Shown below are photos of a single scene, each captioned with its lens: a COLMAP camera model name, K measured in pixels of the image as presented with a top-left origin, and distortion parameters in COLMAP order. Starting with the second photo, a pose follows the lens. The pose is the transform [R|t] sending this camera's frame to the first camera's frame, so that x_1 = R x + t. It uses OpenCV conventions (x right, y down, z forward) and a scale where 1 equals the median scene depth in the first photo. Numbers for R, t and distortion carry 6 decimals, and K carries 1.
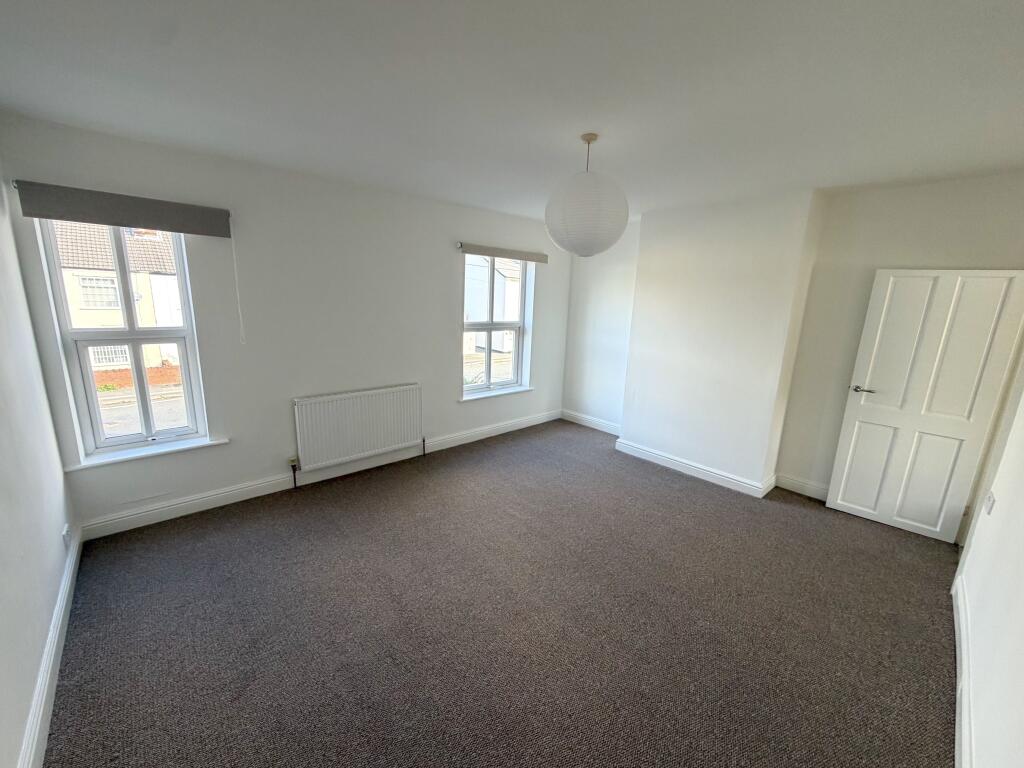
lens RADIAL K [[407.7, 0, 502.0], [0, 407.7, 382.3], [0, 0, 1]] dist [-0.000940, -0.000031]
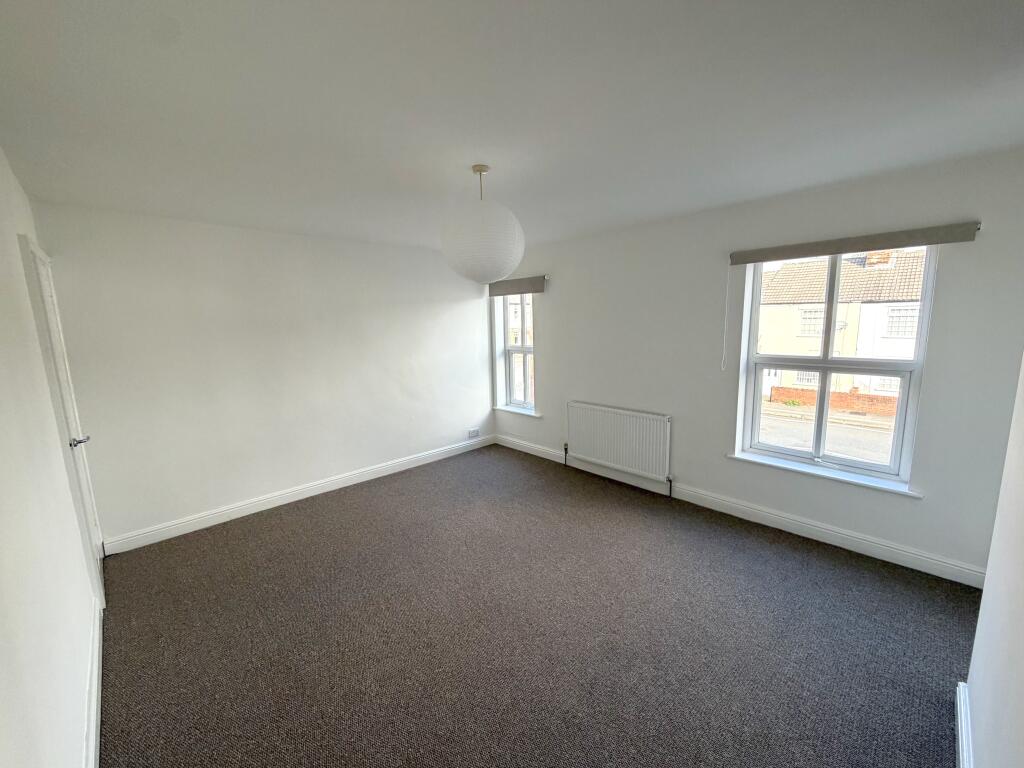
lens RADIAL K [[407.7, 0, 502.0], [0, 407.7, 382.3], [0, 0, 1]] dist [-0.000940, -0.000031]
pose [[0.023817, 0.113862, -0.993211, 0.646127], [-0.182079, 0.977370, 0.107679, -0.096445], [0.982995, 0.178278, 0.044010, 0.537310]]
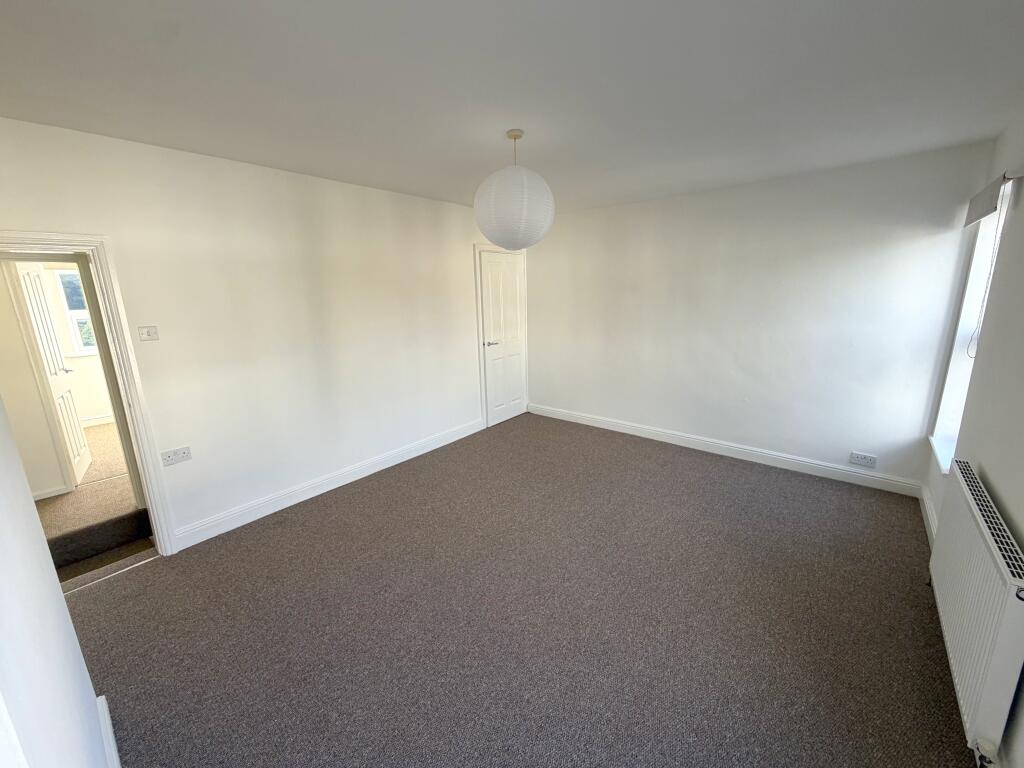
lens RADIAL K [[410.6, 0, 510.4], [0, 410.6, 386.0], [0, 0, 1]] dist [-0.000940, -0.000080]
pose [[-0.989864, 0.025755, -0.139664, 0.190955], [-0.035837, 0.906296, 0.421121, -0.225546], [0.137423, 0.421858, -0.896187, 1.082154]]
